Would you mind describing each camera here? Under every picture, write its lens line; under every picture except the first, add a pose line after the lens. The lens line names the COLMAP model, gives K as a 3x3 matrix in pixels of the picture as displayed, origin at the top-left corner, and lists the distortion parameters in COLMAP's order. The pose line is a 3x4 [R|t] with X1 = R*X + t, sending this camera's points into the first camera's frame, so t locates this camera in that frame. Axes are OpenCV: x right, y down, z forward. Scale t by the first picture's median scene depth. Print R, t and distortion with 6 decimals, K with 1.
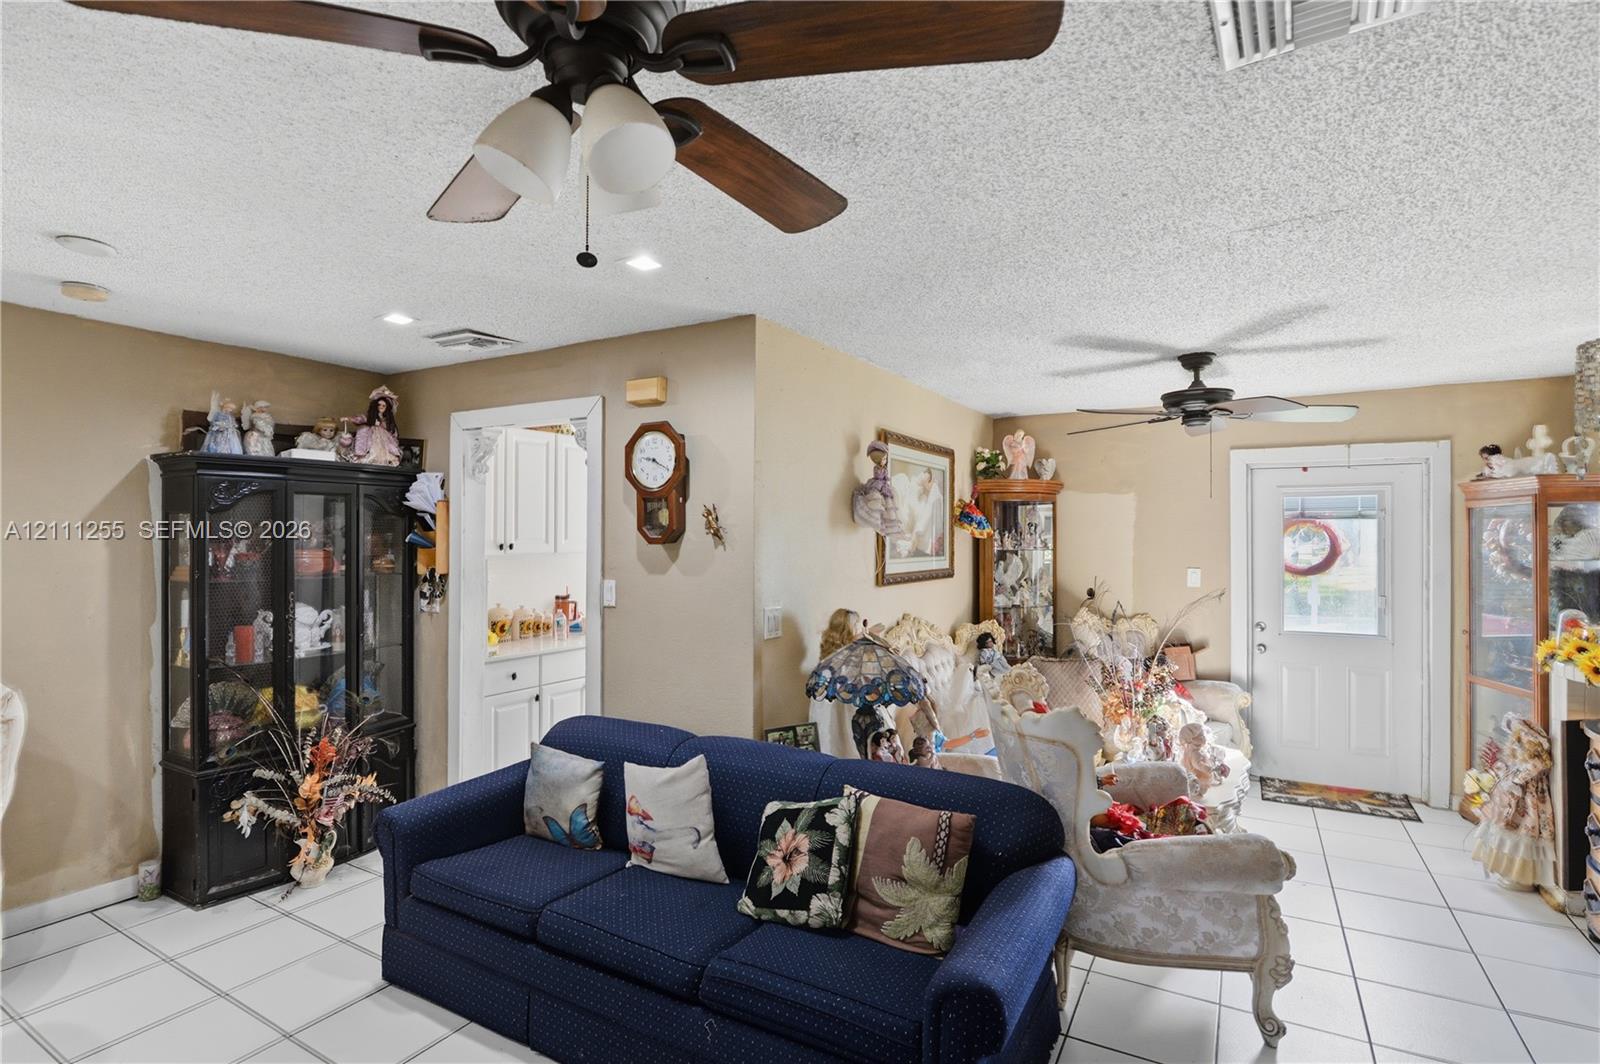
lens RADIAL K [[797.1, 0, 788.6], [0, 797.1, 539.7], [0, 0, 1]] dist [-0.005026, -0.000859]
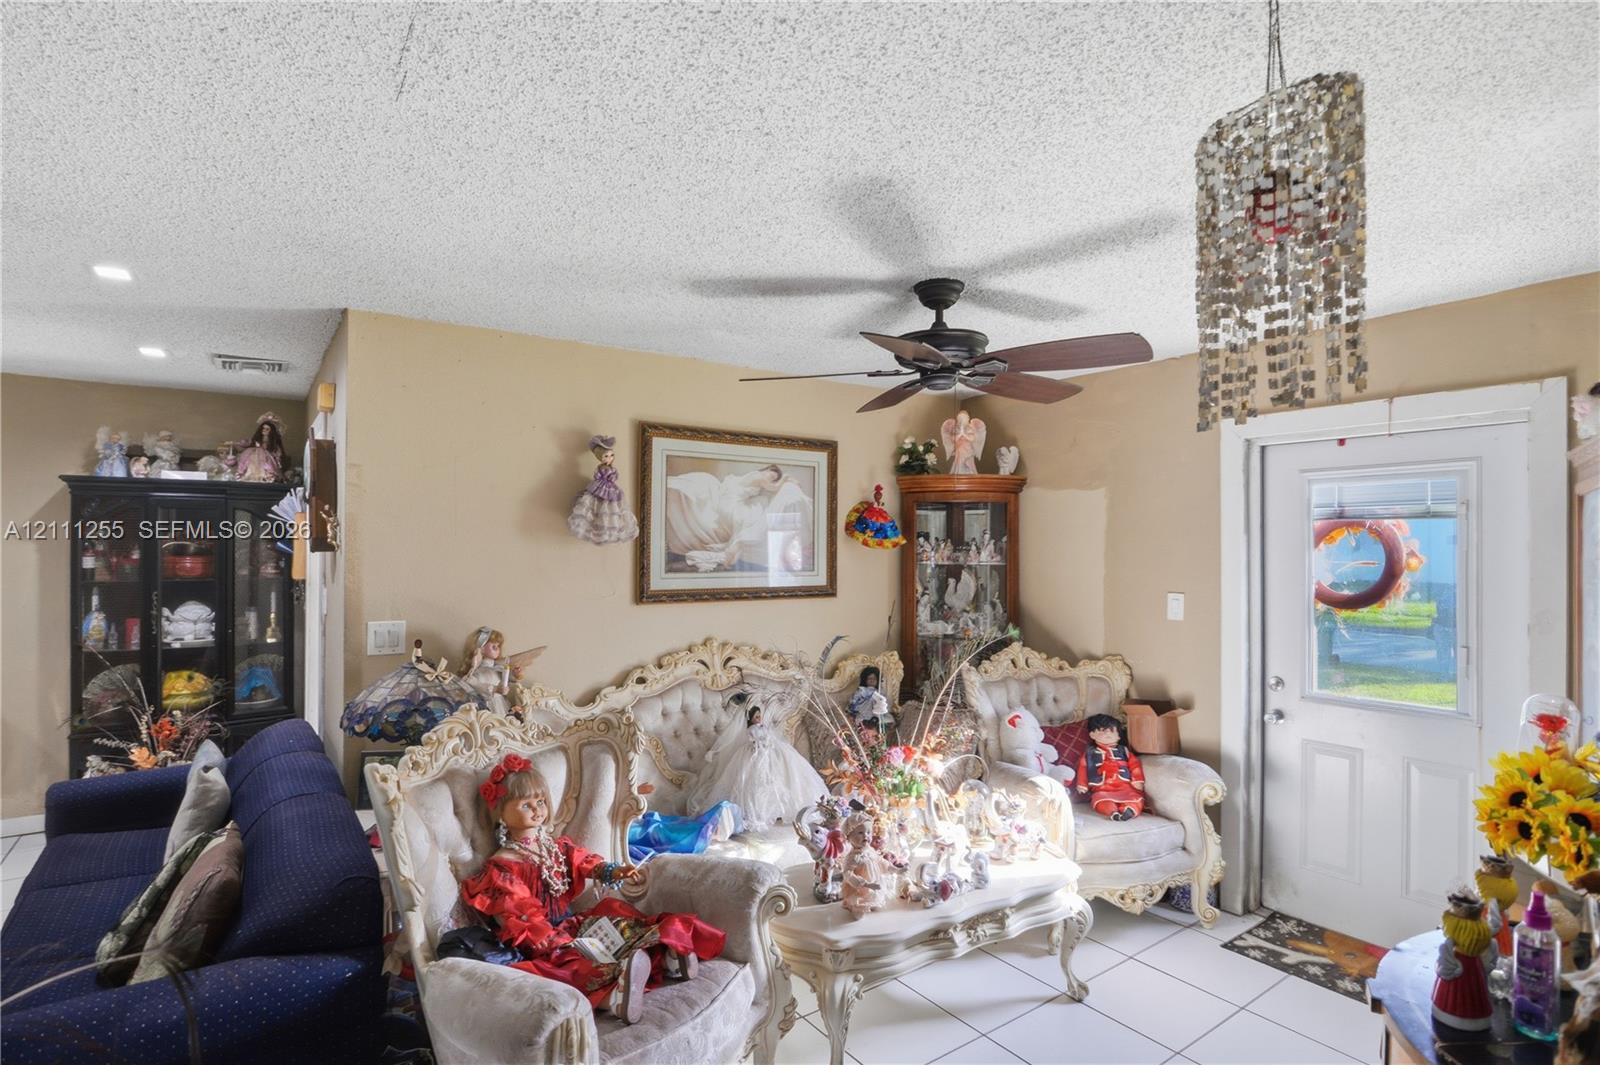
lens RADIAL K [[797.1, 0, 788.6], [0, 797.1, 540.2], [0, 0, 1]] dist [-0.005026, -0.000859]
pose [[0.906845, -0.000904, -0.421463, 0.543695], [-0.004603, 0.999917, -0.012050, -0.000120], [0.421439, 0.012867, 0.906766, 0.244284]]
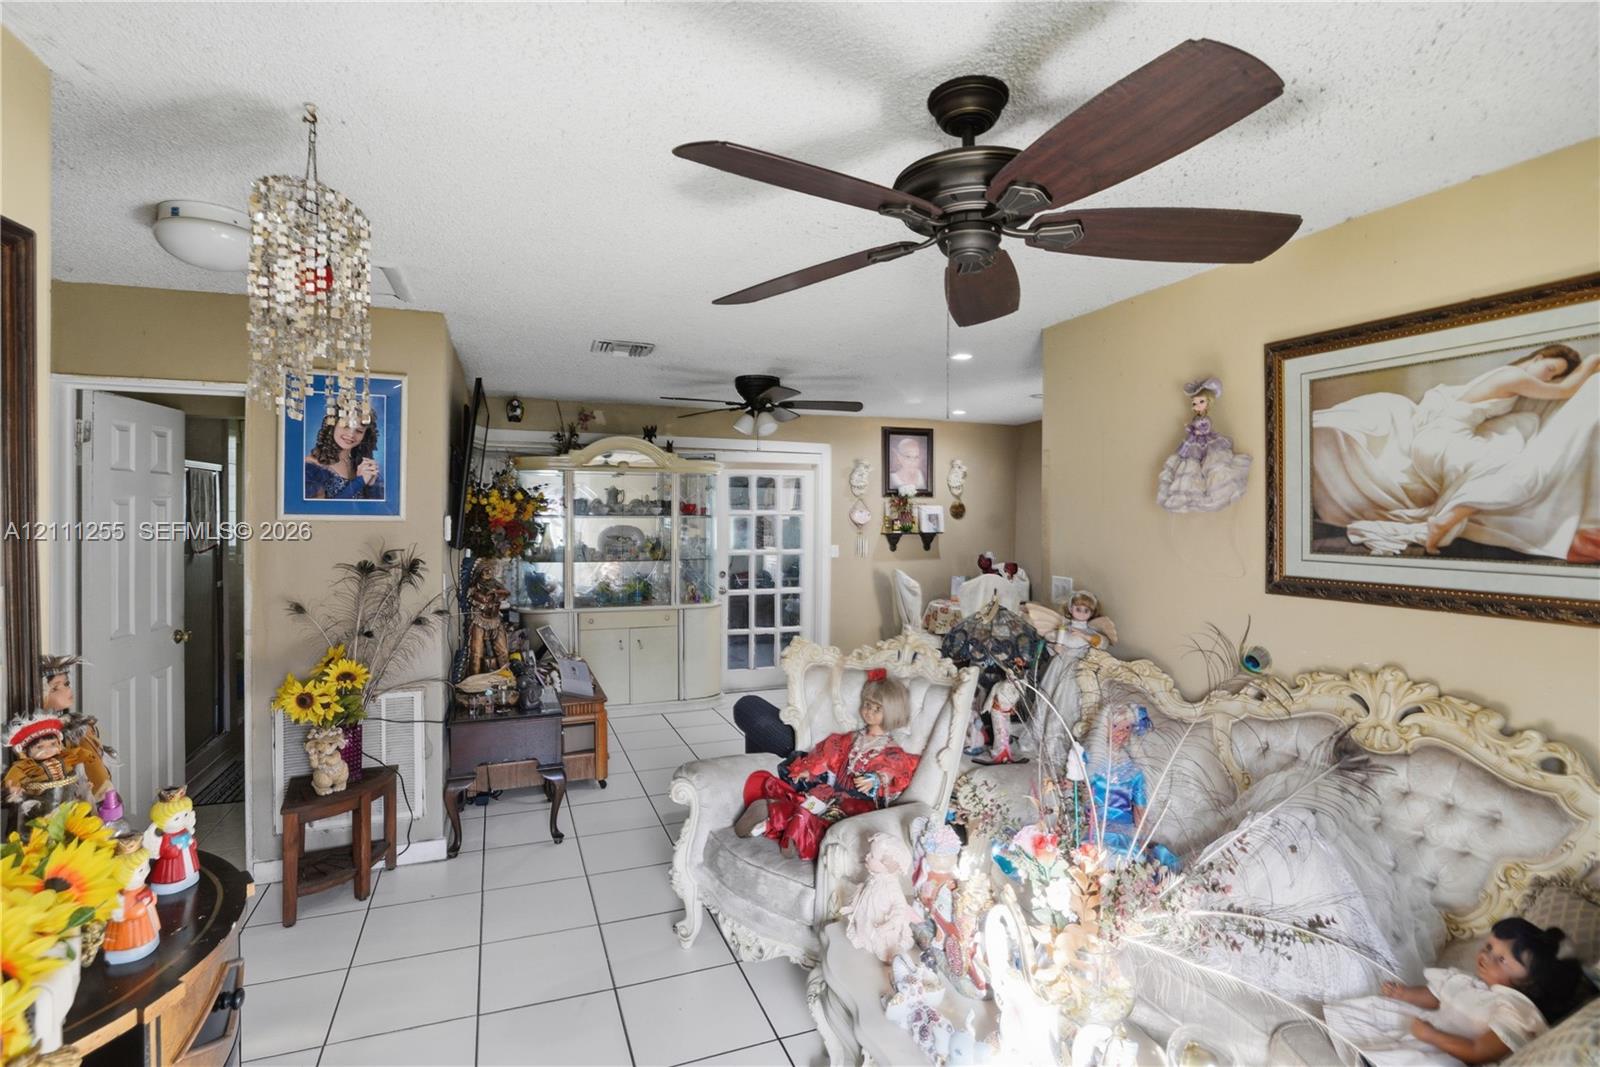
lens RADIAL K [[769.0, 0, 806.5], [0, 769.0, 525.8], [0, 0, 1]] dist [-0.001852, -0.000380]
pose [[-0.614058, 0.004542, -0.789248, 0.714357], [-0.009552, 0.999867, 0.013185, 0.001340], [0.789203, 0.015635, -0.613933, 0.926512]]
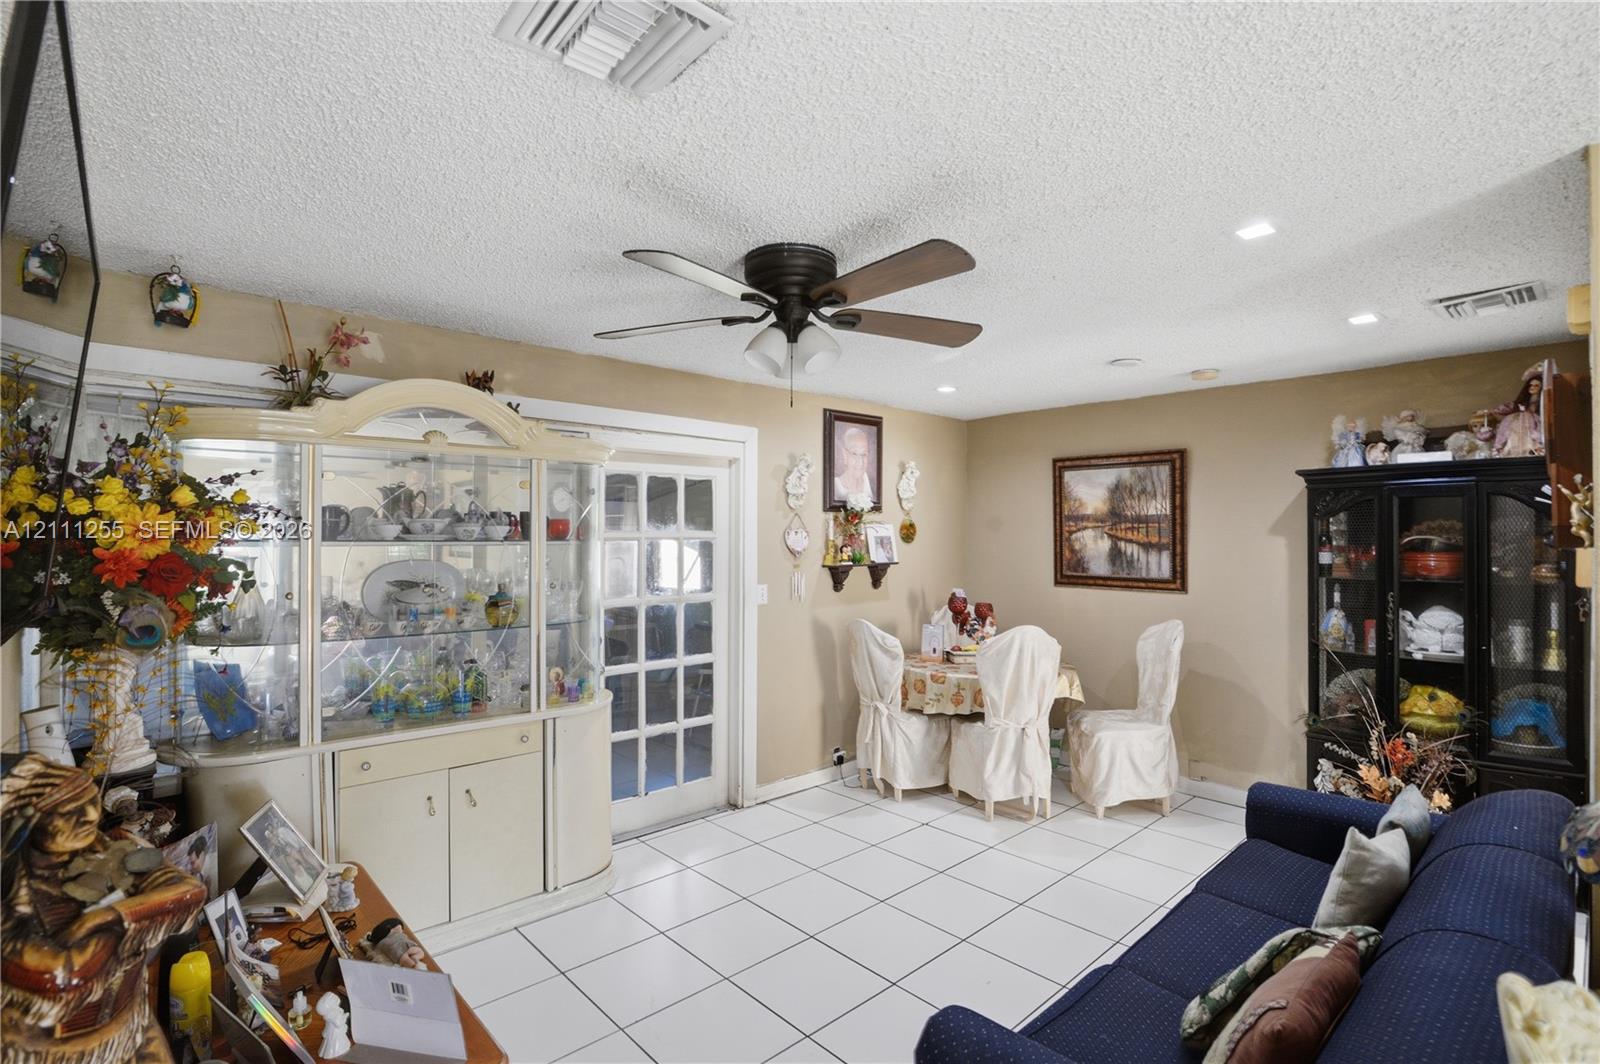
lens RADIAL K [[751.6, 0, 792.6], [0, 751.6, 534.0], [0, 0, 1]] dist [-0.018595, 0.000354]
pose [[-0.301868, -0.009985, -0.953298, 0.410720], [-0.005562, 0.999947, -0.008712, 0.001970], [0.953334, 0.002673, -0.301907, 0.405329]]
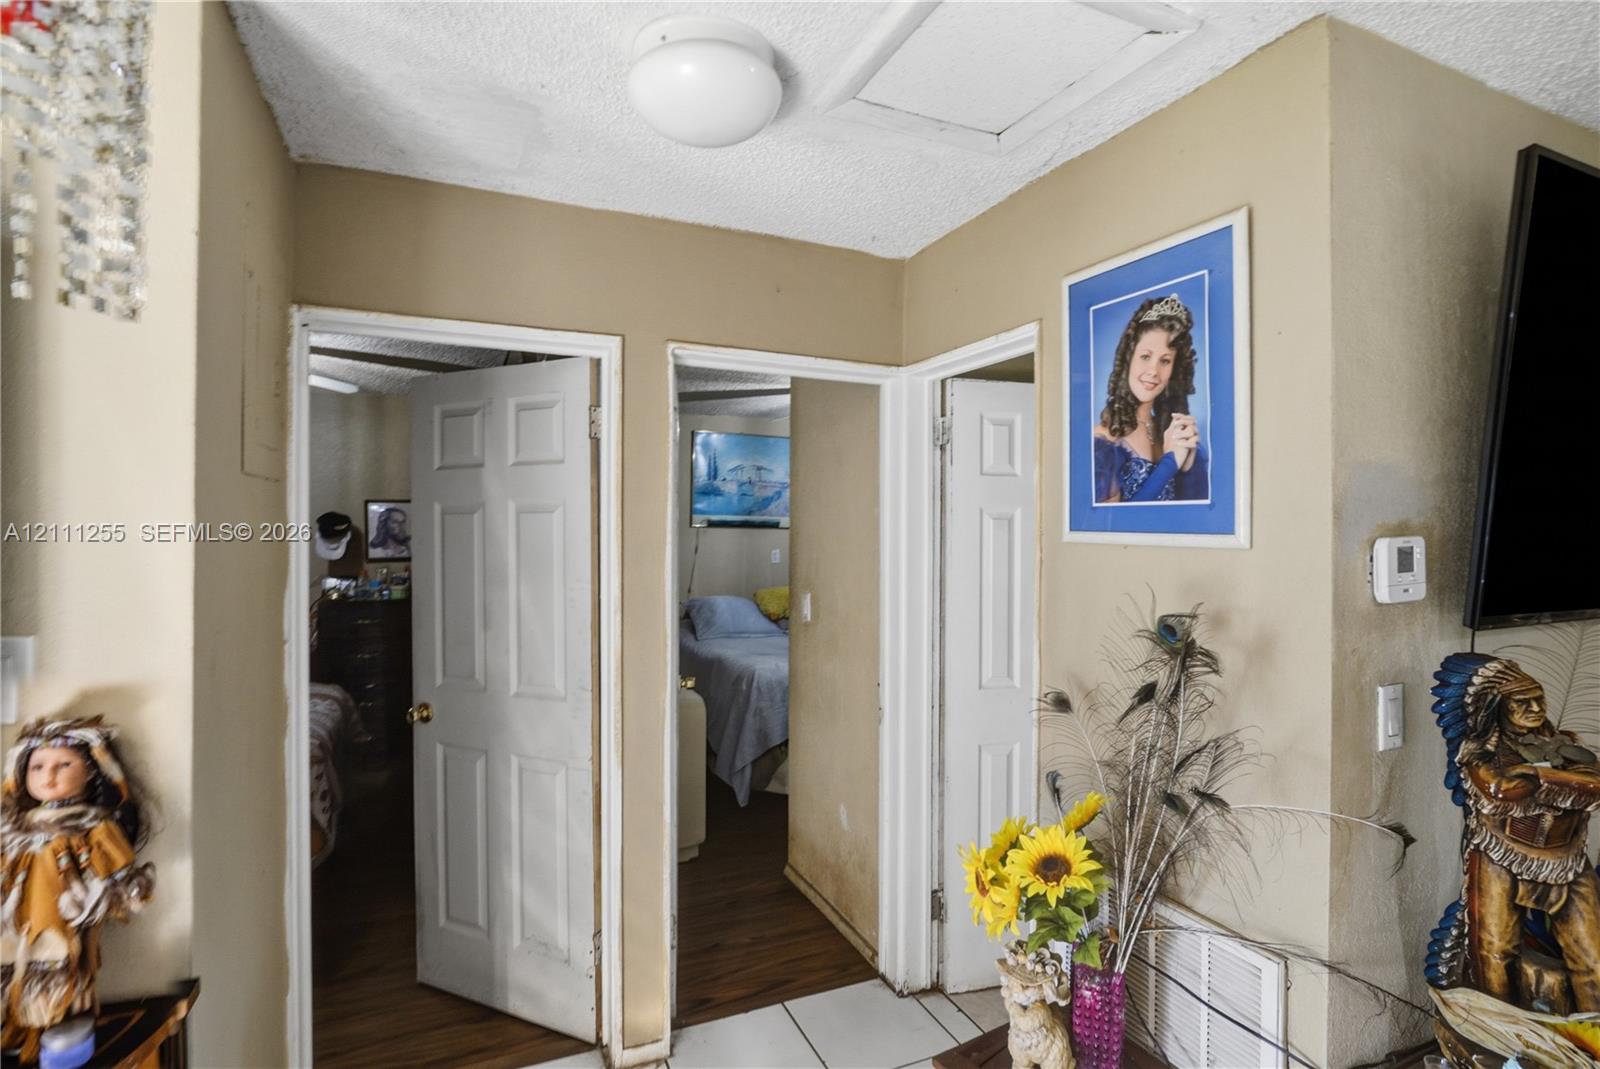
lens RADIAL K [[769.0, 0, 806.5], [0, 769.0, 526.8], [0, 0, 1]] dist [-0.001852, -0.000380]
pose [[-0.815700, -0.005772, 0.578446, 0.358062], [-0.003216, 0.999980, 0.005444, 0.000552], [-0.578466, 0.002581, -0.815702, 0.557347]]
